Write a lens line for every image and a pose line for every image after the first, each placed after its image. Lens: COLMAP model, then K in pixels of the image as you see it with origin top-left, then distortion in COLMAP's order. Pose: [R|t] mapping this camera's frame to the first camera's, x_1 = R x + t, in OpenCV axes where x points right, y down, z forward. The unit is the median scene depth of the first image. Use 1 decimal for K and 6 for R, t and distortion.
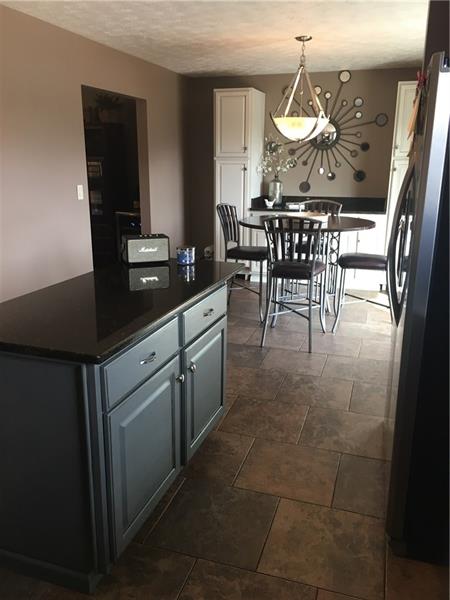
lens RADIAL K [[513.5, 0, 223.2], [0, 513.5, 303.3], [0, 0, 1]] dist [0.052200, -0.021417]
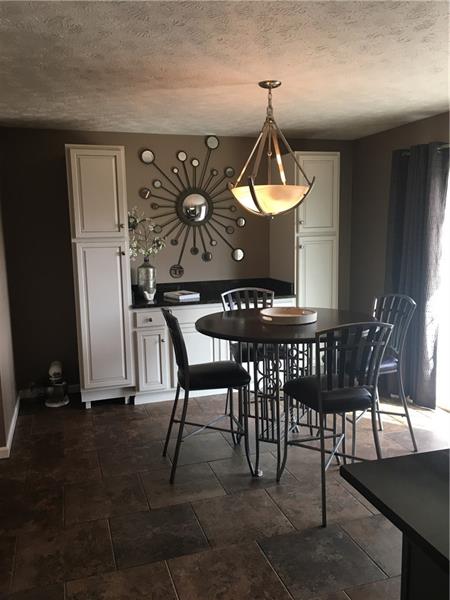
lens RADIAL K [[513.5, 0, 224.7], [0, 513.5, 300.6], [0, 0, 1]] dist [0.052200, -0.021417]
pose [[0.811321, -0.101961, 0.575640, -0.256970], [0.179118, 0.980671, -0.078750, -0.112336], [-0.556484, 0.166999, 0.813902, 0.342547]]
